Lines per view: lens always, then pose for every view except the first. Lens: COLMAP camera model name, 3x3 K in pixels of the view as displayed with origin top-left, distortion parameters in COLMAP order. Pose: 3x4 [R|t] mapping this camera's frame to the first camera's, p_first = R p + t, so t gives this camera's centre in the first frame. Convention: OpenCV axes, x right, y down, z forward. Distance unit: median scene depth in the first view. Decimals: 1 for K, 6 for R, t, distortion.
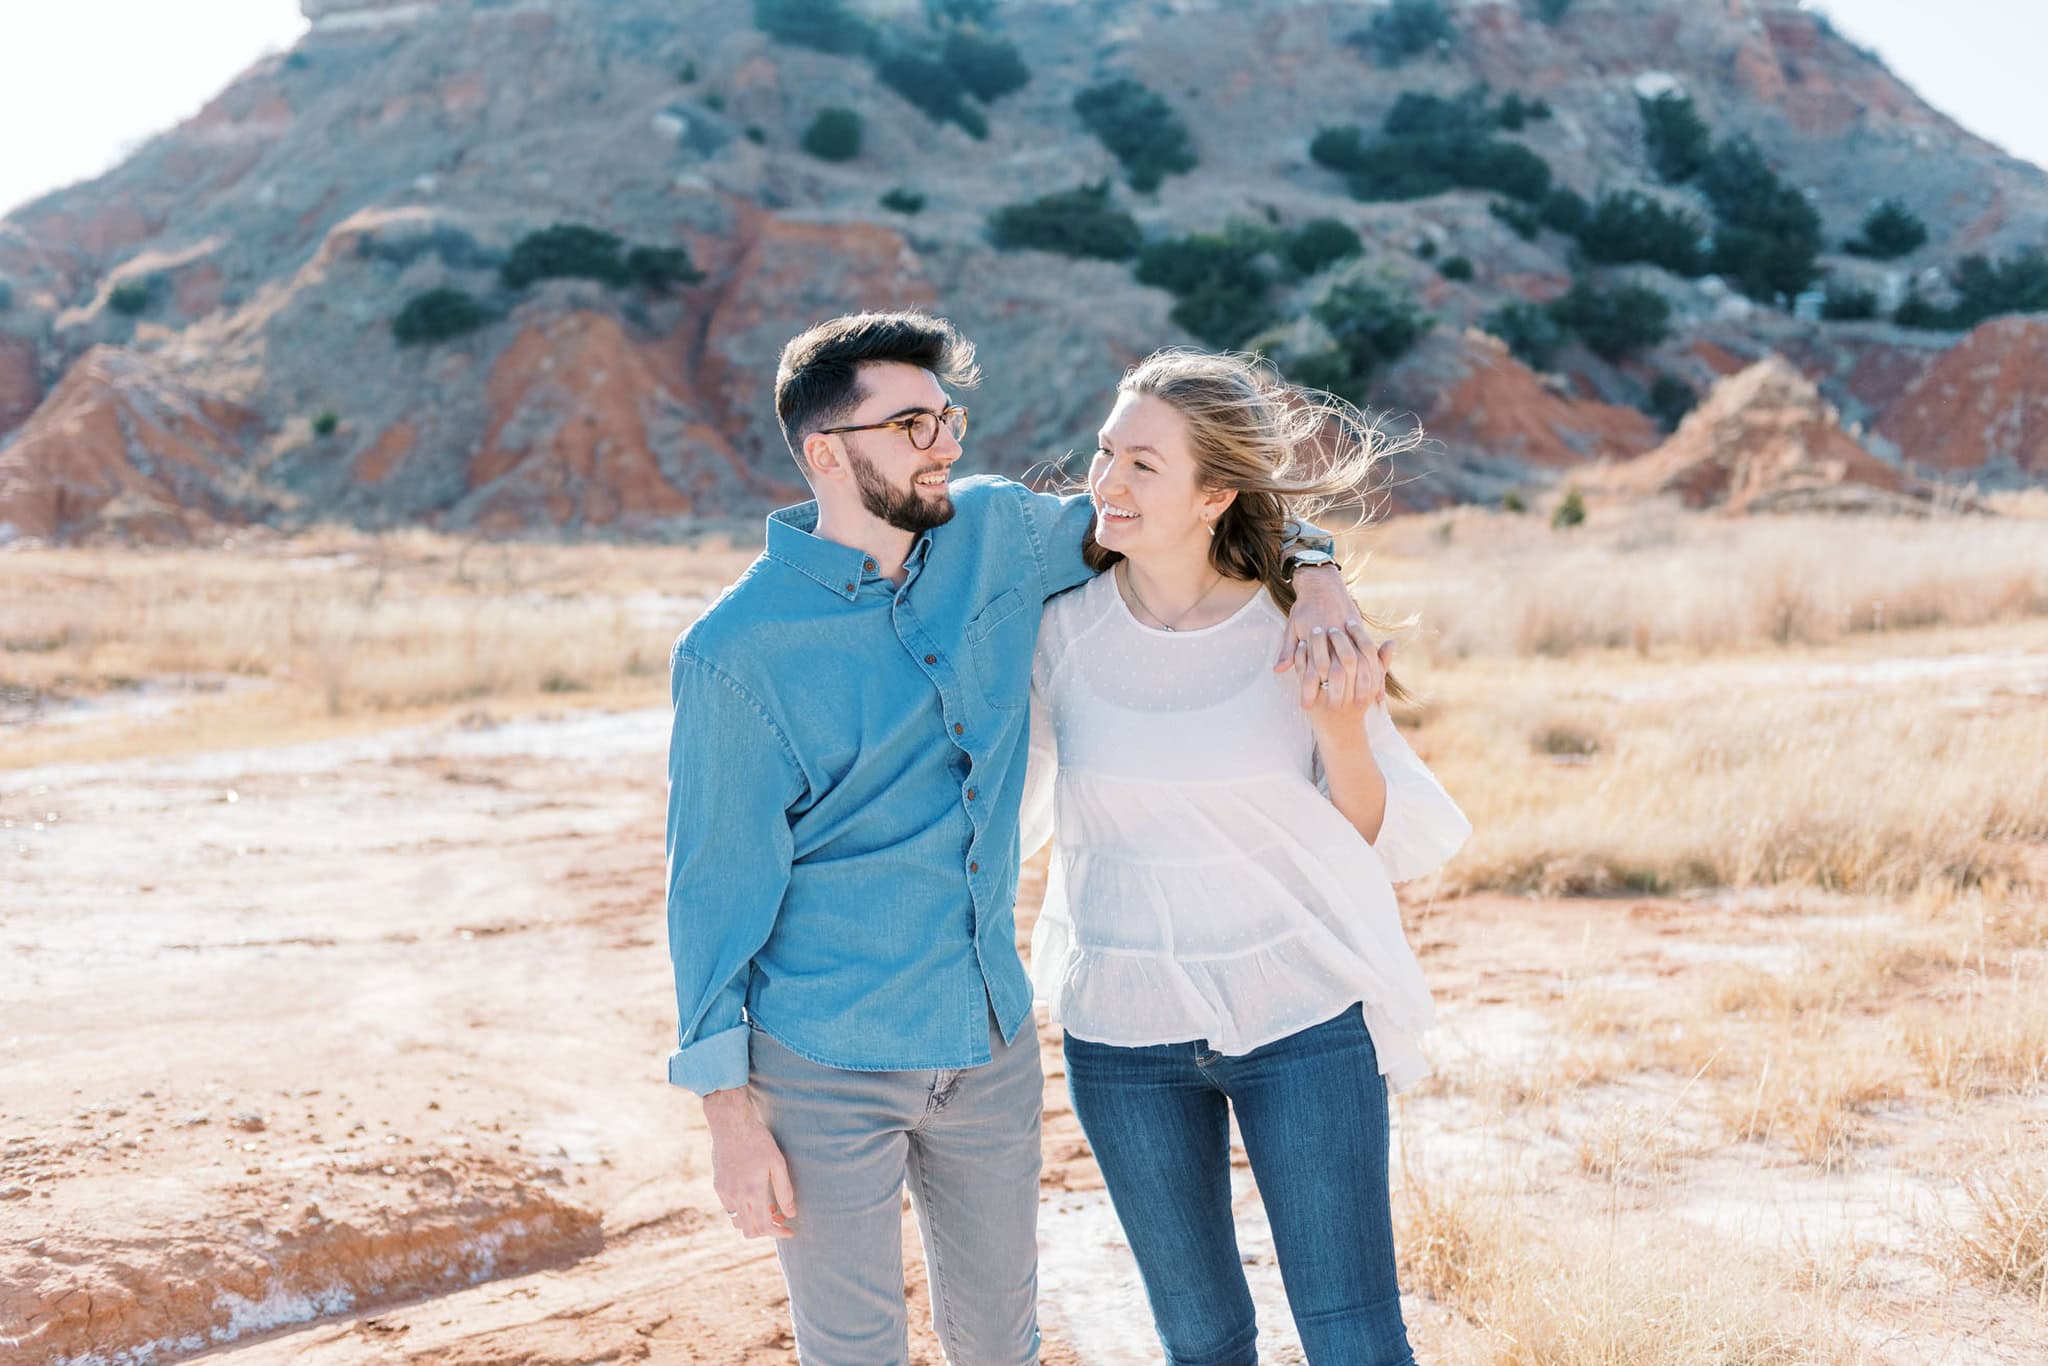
lens RADIAL K [[2548.3, 0, 1031.6], [0, 2548.3, 657.3], [0, 0, 1]] dist [-0.003581, 0.017183]
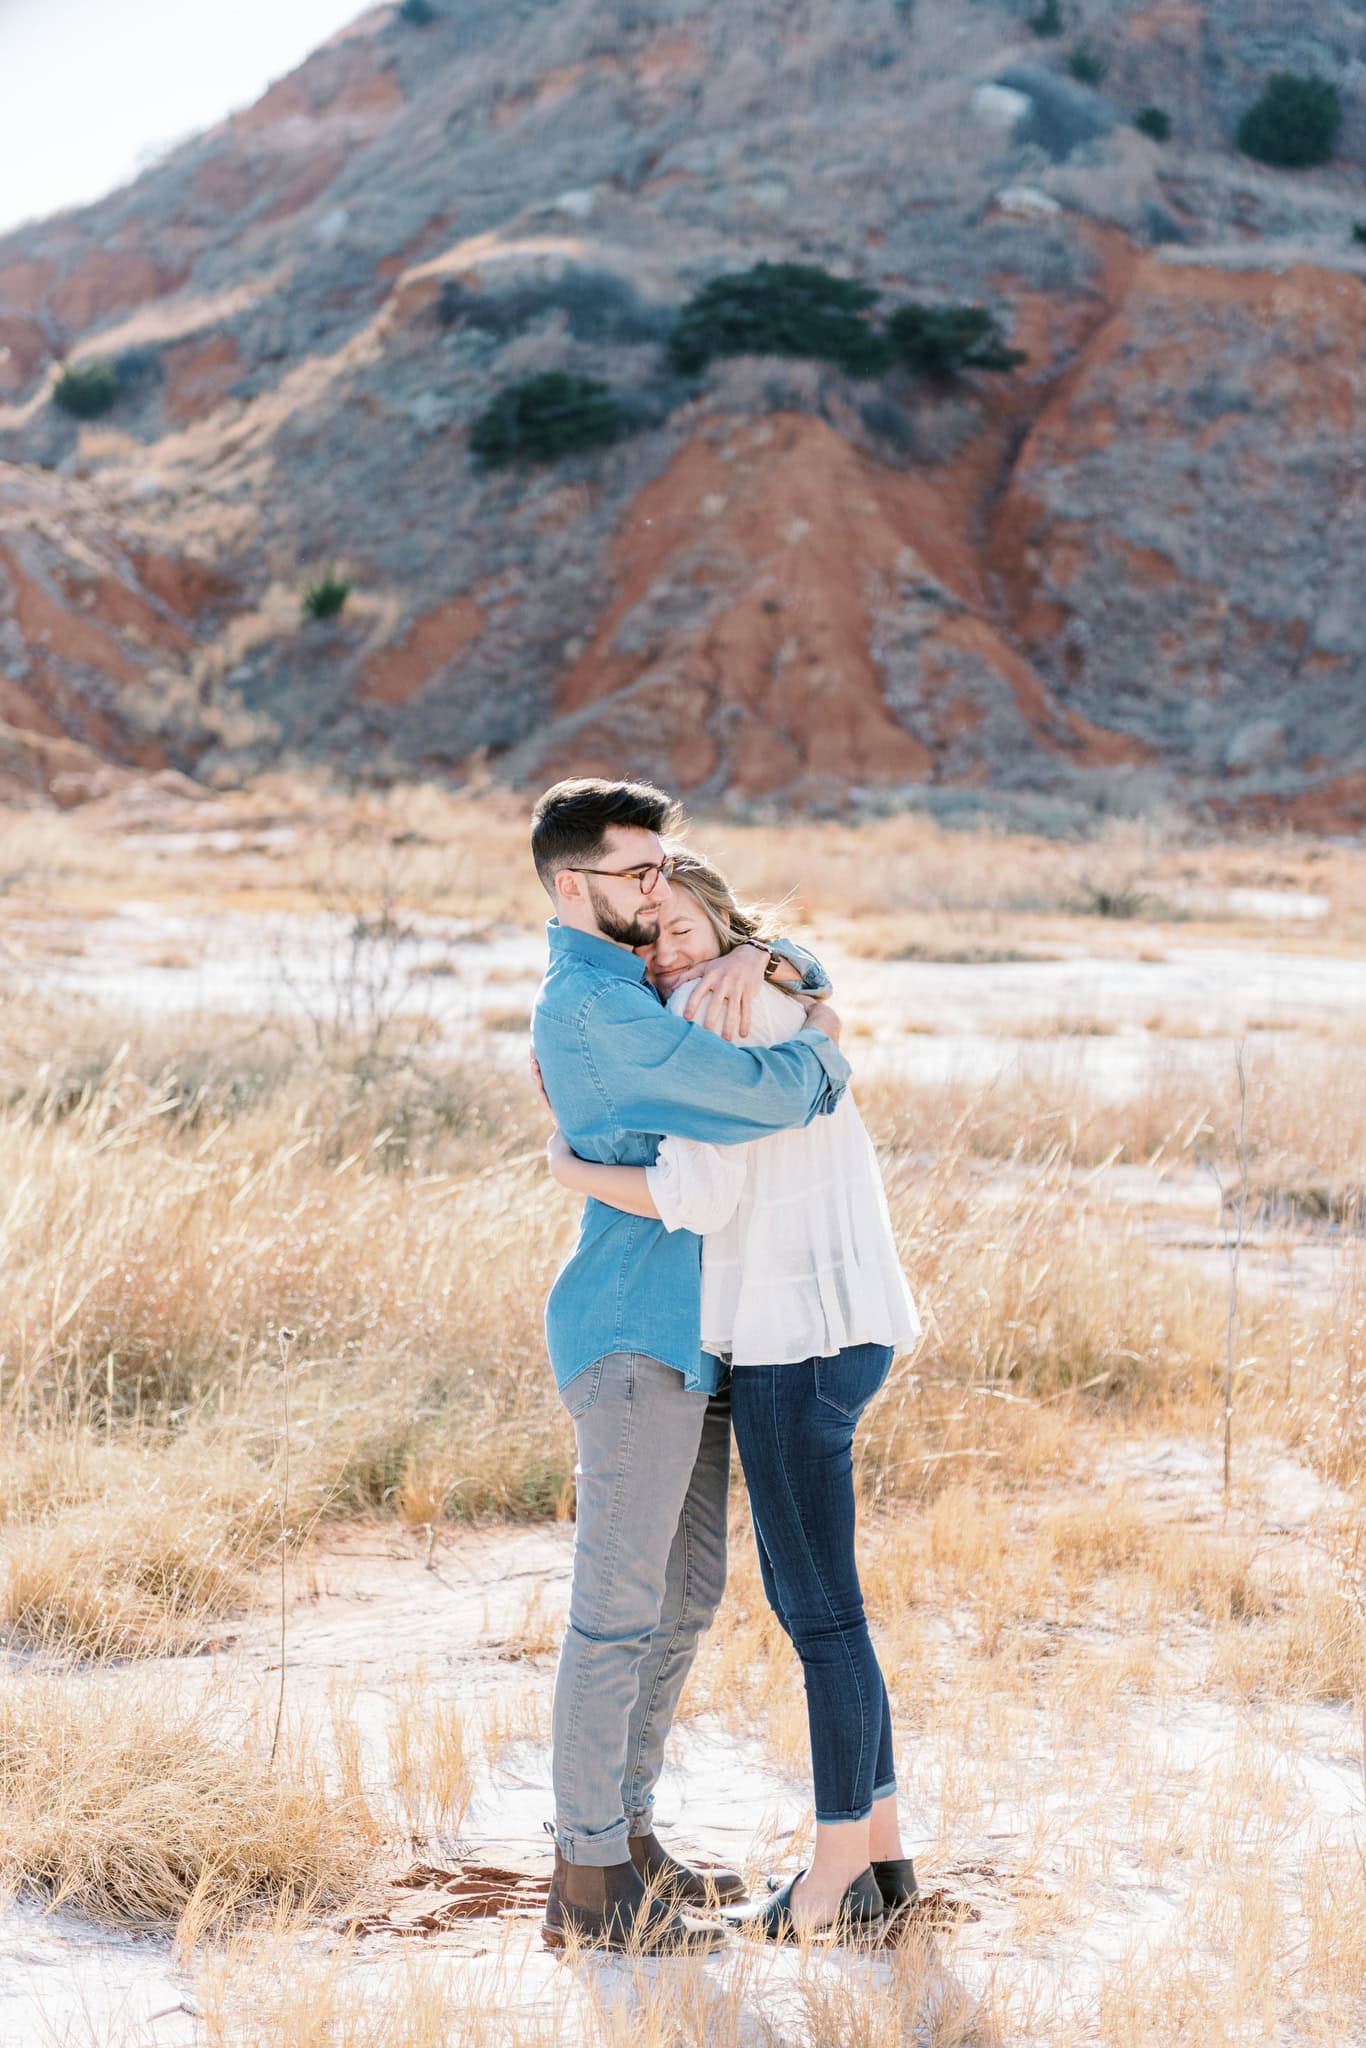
lens RADIAL K [[3959.1, 0, 679.4], [0, 3959.1, 986.7], [0, 0, 1]] dist [0.017547, -0.121131]
pose [[0.966160, 0.048633, -0.253316, 0.028053], [-0.050272, 0.998736, 0.000005, -0.007368], [0.252996, 0.012730, 0.967384, 0.138867]]
